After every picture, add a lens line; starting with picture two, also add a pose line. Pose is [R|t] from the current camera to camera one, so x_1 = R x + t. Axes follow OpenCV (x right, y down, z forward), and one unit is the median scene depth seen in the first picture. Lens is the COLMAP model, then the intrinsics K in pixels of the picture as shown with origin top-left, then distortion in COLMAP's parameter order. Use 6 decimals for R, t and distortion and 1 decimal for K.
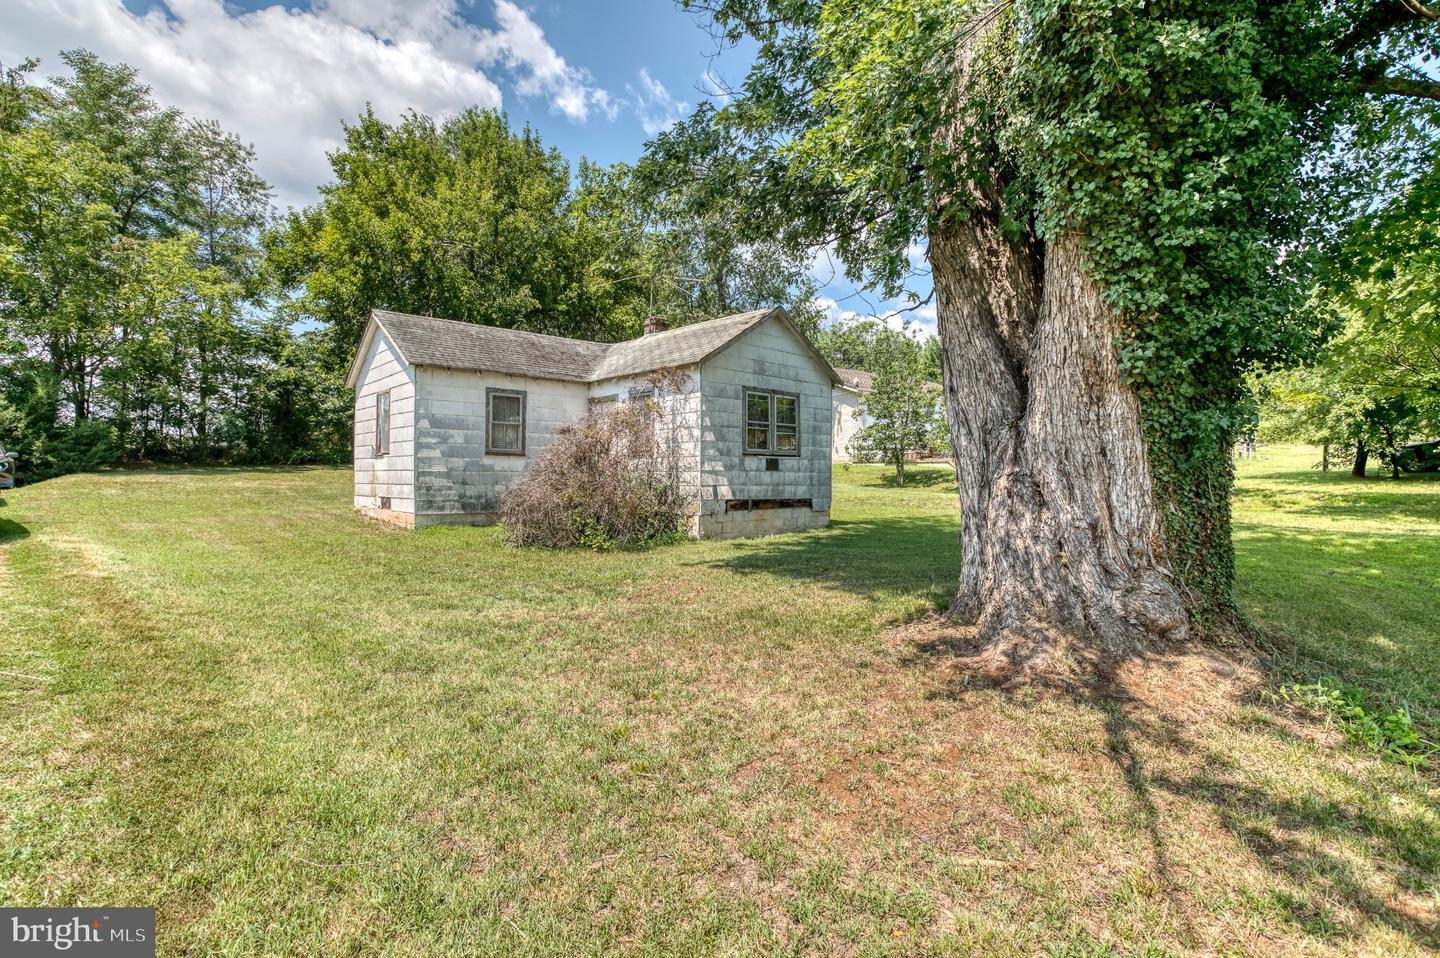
lens RADIAL K [[702.2, 0, 721.0], [0, 702.2, 479.1], [0, 0, 1]] dist [-0.034750, 0.001239]
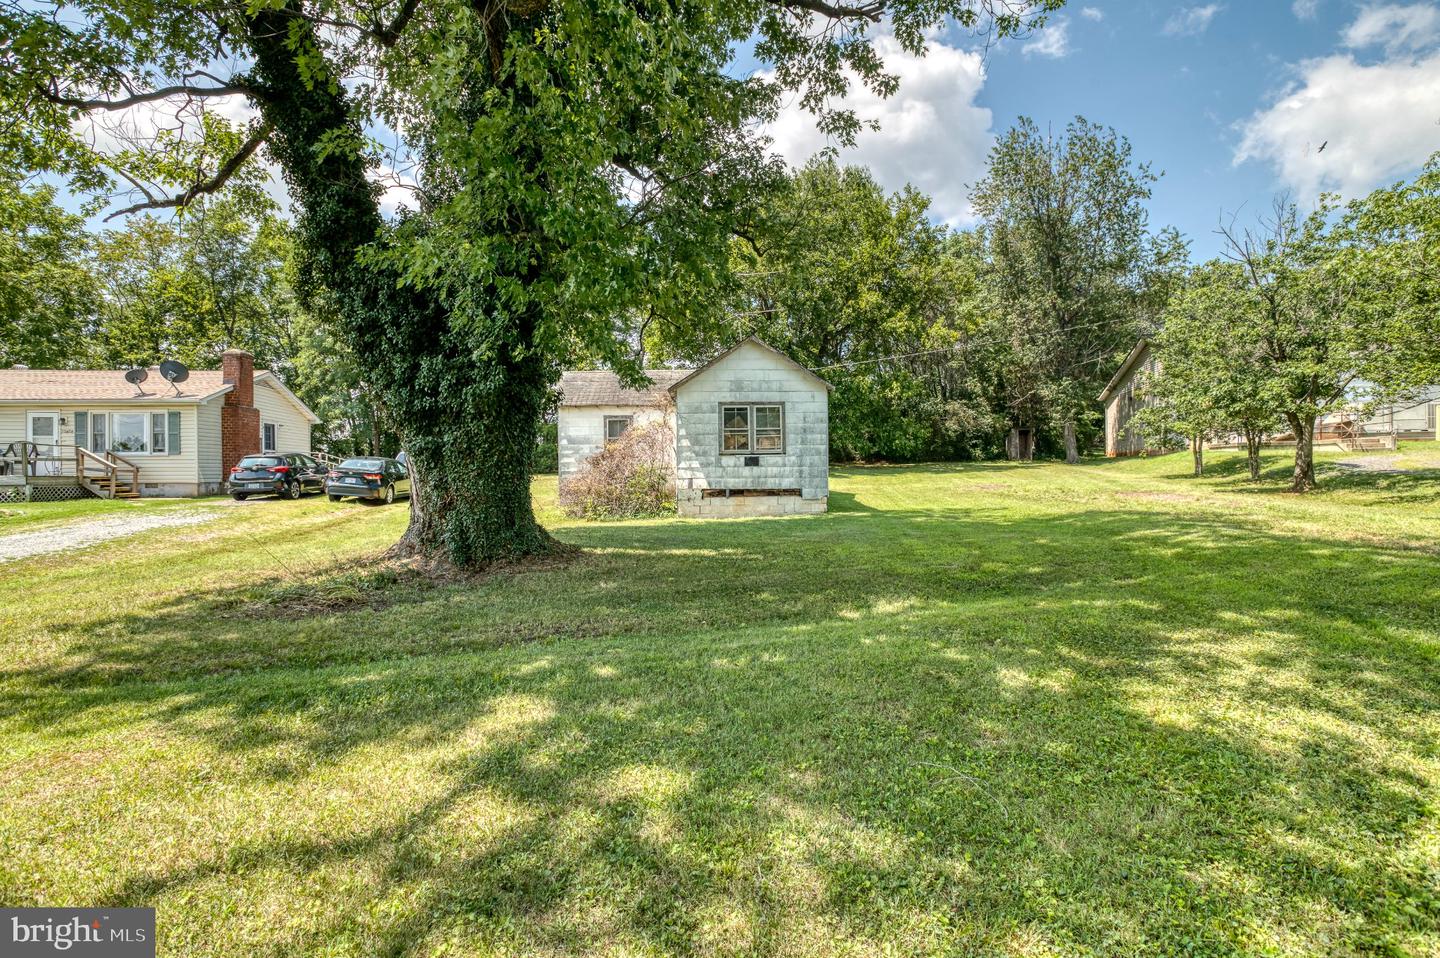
lens RADIAL K [[702.2, 0, 718.0], [0, 702.2, 482.0], [0, 0, 1]] dist [-0.034750, 0.001239]
pose [[0.733535, -0.004172, -0.679639, 0.903842], [0.013945, 0.999863, 0.008914, 0.004326], [0.679509, -0.016017, 0.733493, 0.037285]]
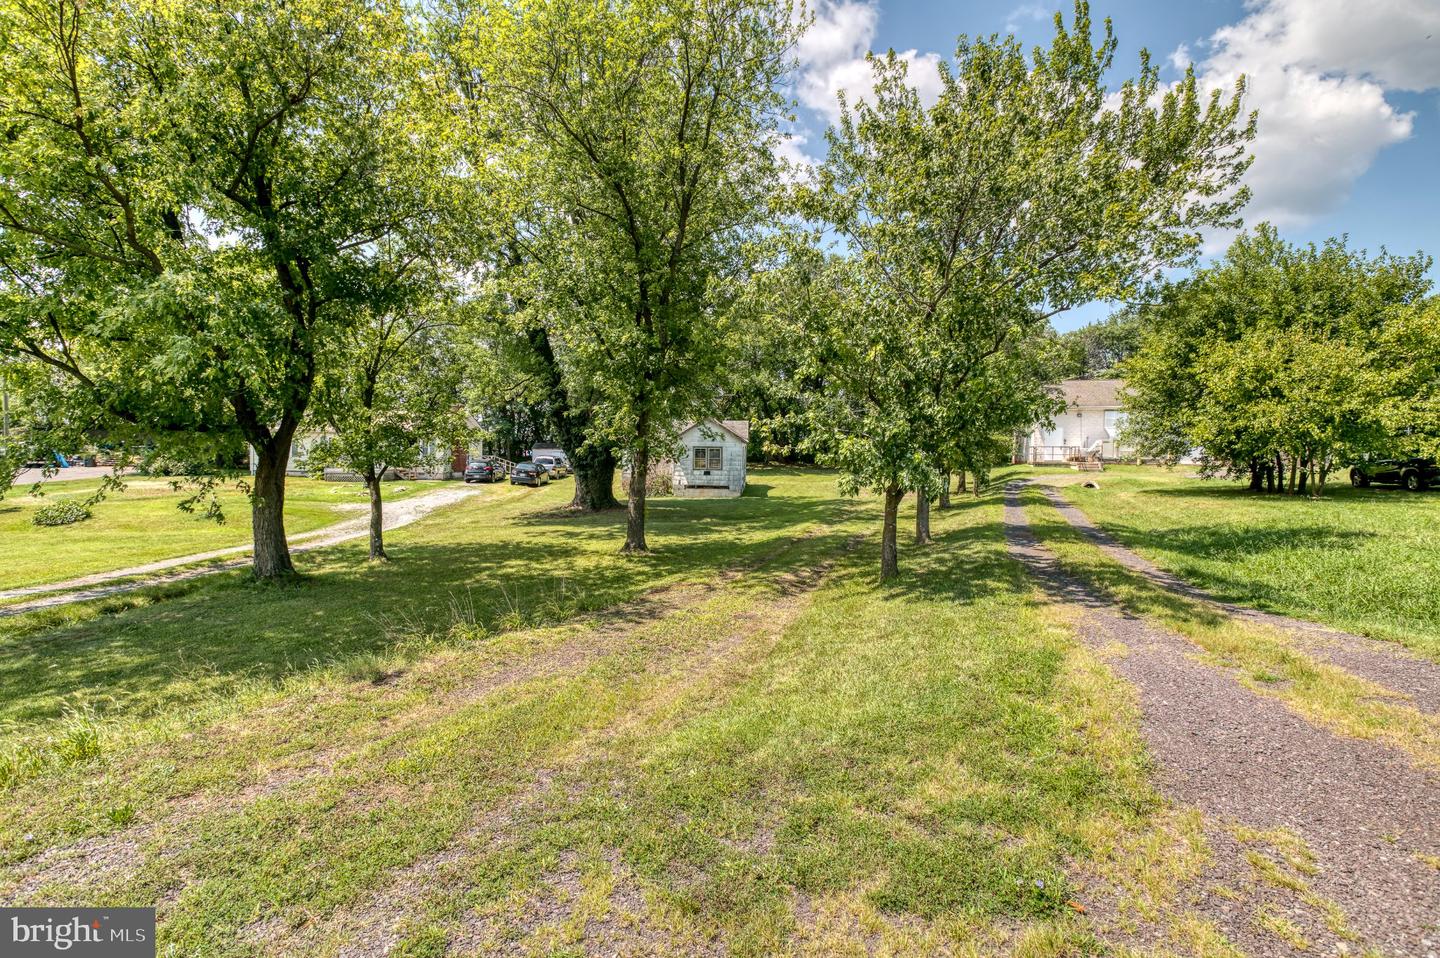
lens RADIAL K [[702.2, 0, 717.0], [0, 702.2, 478.3], [0, 0, 1]] dist [-0.034750, 0.001239]
pose [[0.670851, 0.029559, -0.741003, 2.246906], [-0.009121, 0.999459, 0.031611, -0.091490], [0.741536, -0.014448, 0.670758, -0.886448]]
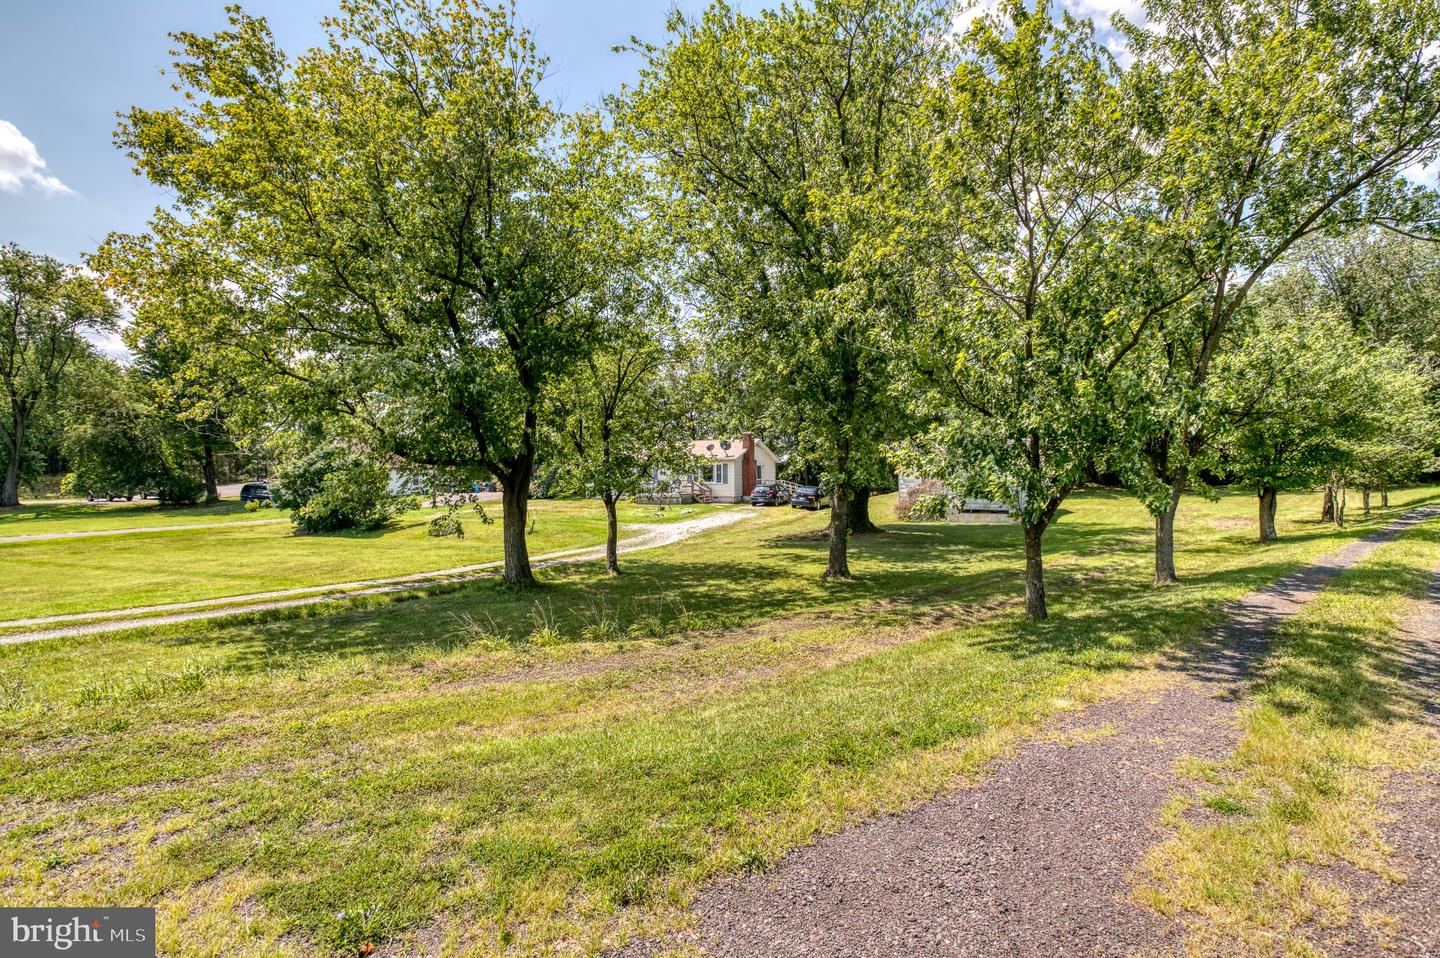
lens RADIAL K [[702.2, 0, 712.8], [0, 702.2, 474.0], [0, 0, 1]] dist [-0.034750, 0.001239]
pose [[0.258952, -0.006812, -0.965866, 2.380925], [0.003707, 0.999975, -0.006059, -0.094953], [0.965883, -0.002011, 0.258971, -0.661896]]
